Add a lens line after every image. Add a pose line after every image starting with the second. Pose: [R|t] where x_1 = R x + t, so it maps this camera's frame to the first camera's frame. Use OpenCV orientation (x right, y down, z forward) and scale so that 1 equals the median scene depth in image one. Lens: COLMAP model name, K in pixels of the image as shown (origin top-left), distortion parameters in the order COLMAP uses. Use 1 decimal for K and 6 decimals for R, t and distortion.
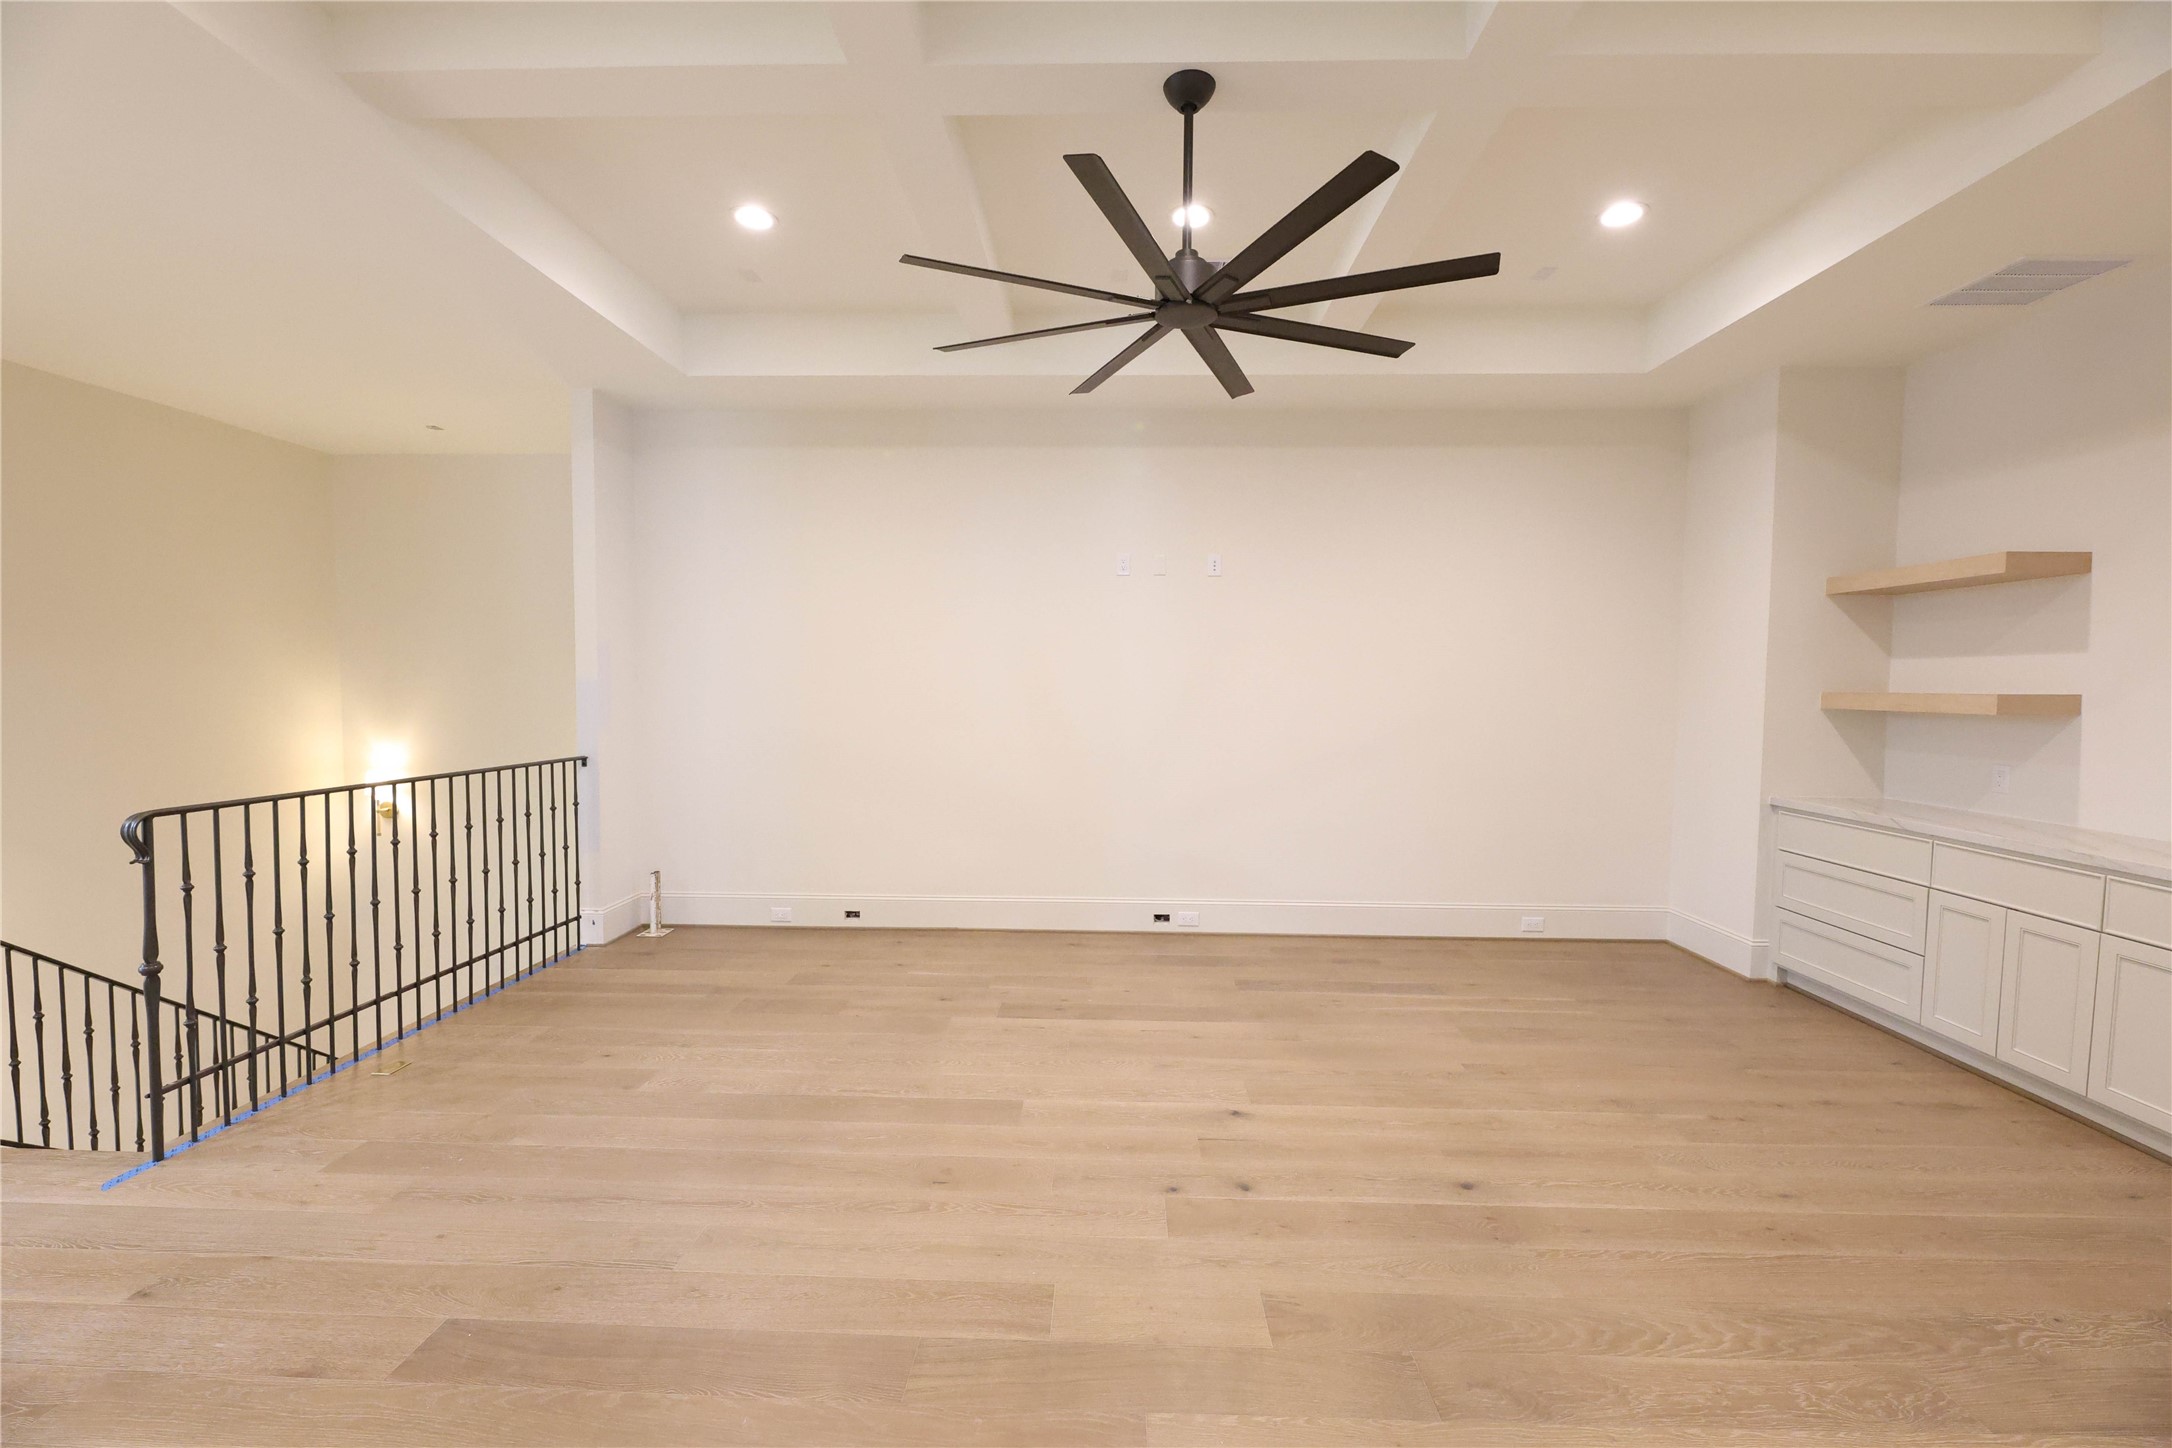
lens RADIAL K [[876.9, 0, 1099.5], [0, 876.9, 728.1], [0, 0, 1]] dist [0.002739, -0.004395]
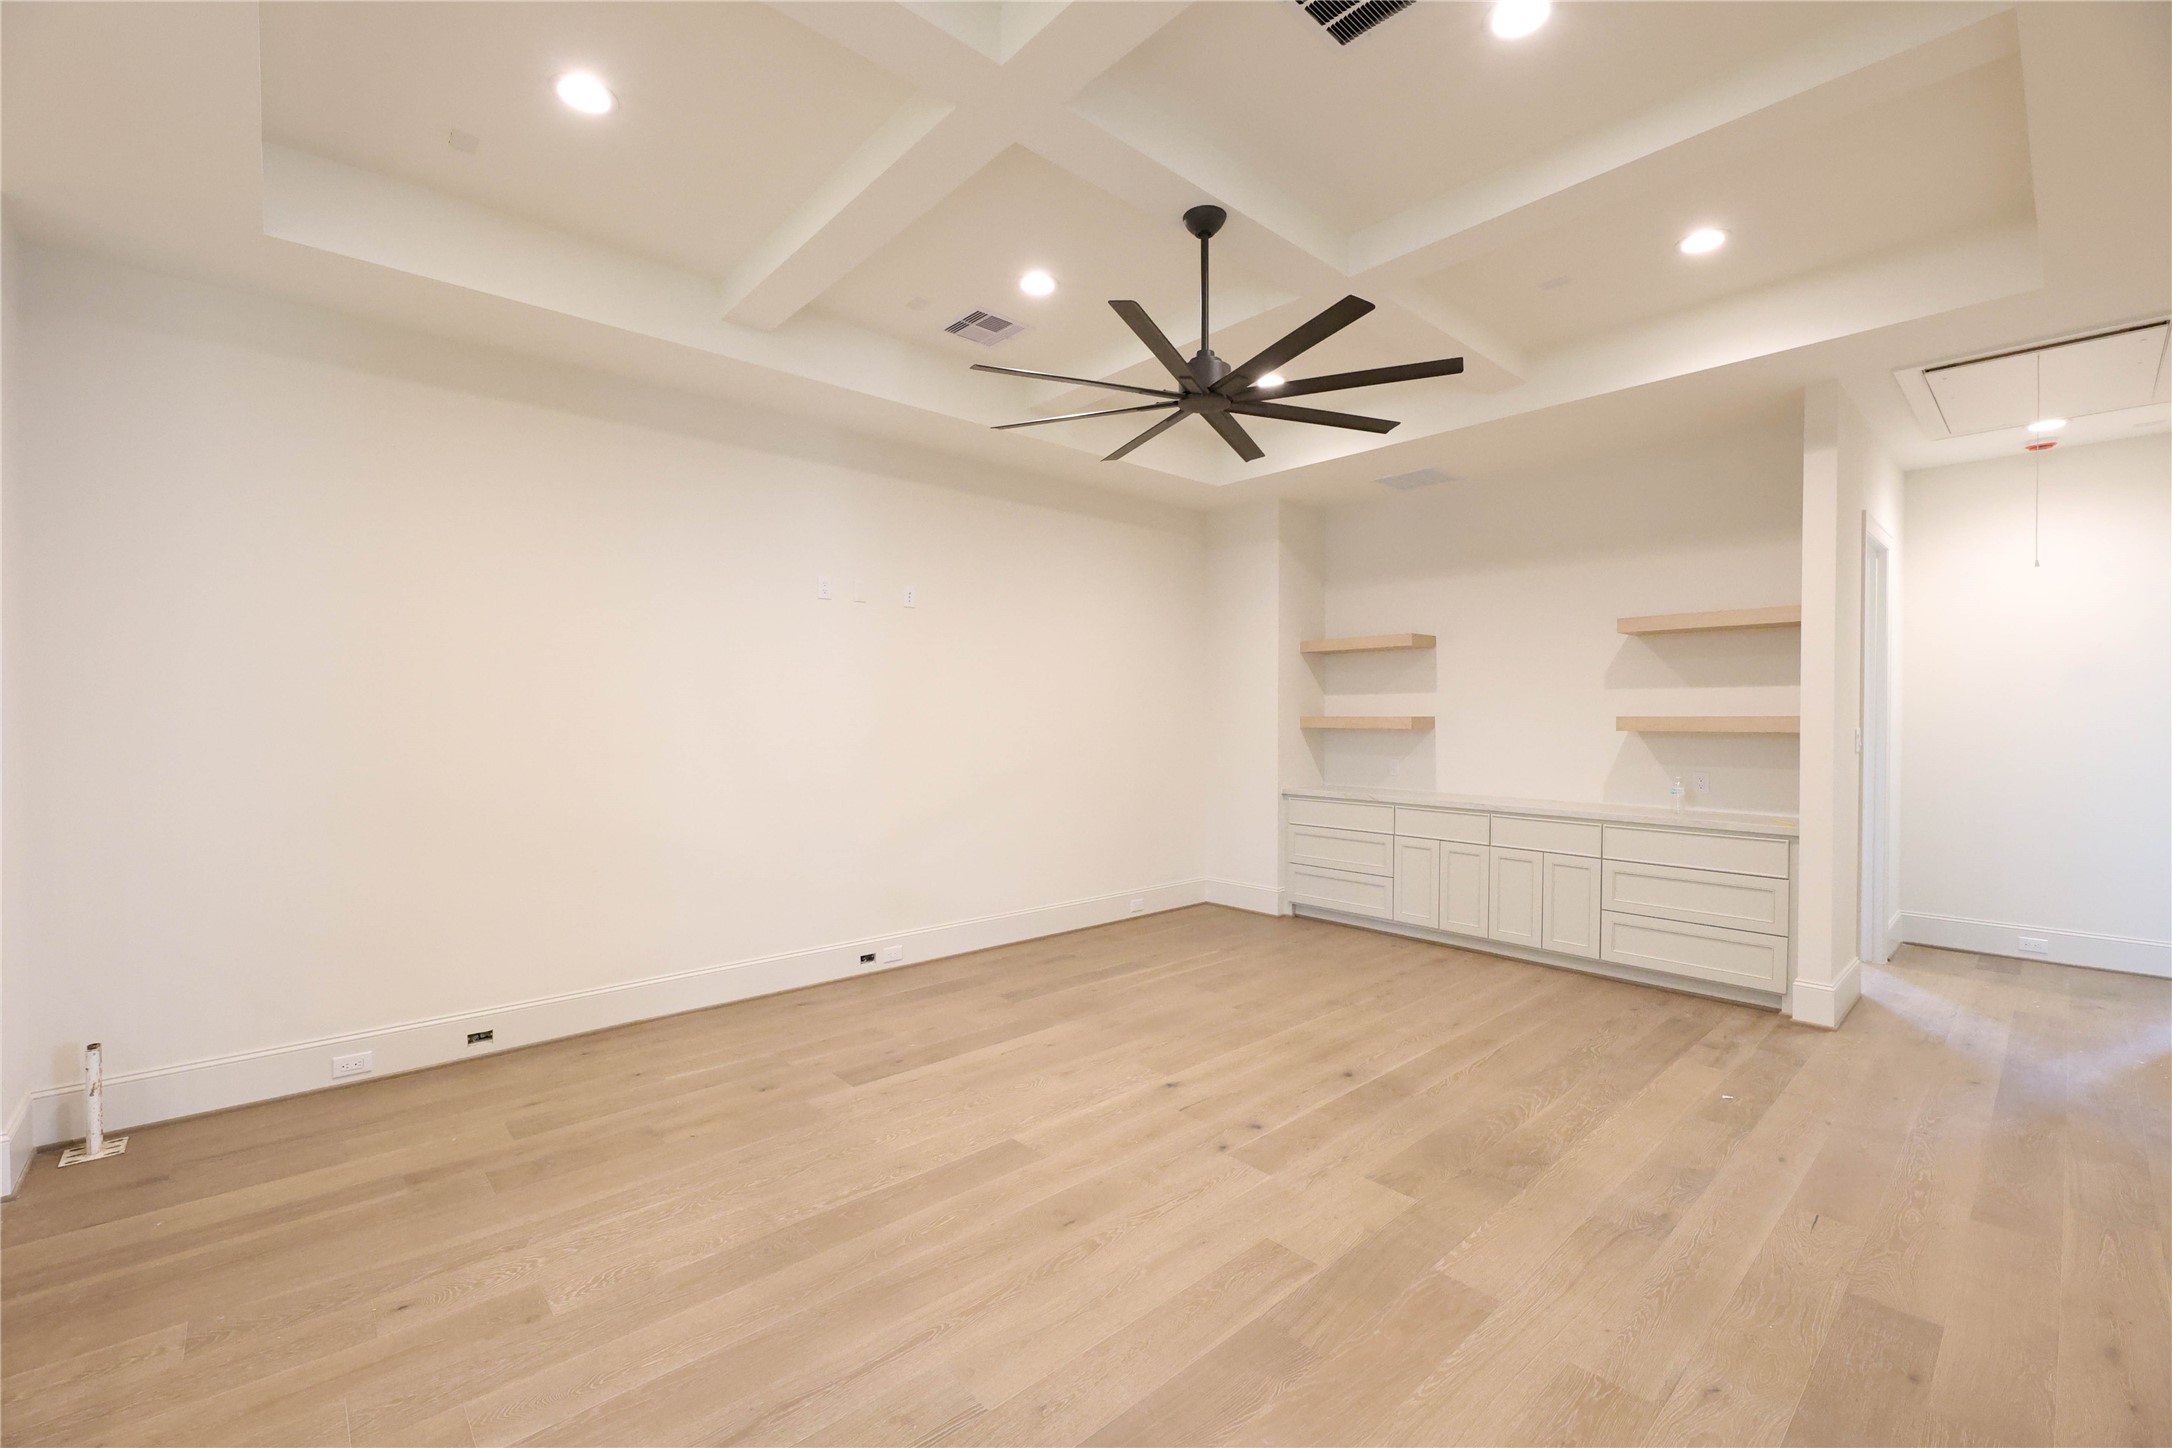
lens RADIAL K [[876.9, 0, 1099.5], [0, 876.9, 728.1], [0, 0, 1]] dist [0.002739, -0.004395]
pose [[0.729293, -0.016332, 0.684006, -0.566677], [0.041726, 0.998916, -0.020638, -0.006093], [-0.682928, 0.043592, 0.729184, 0.169741]]
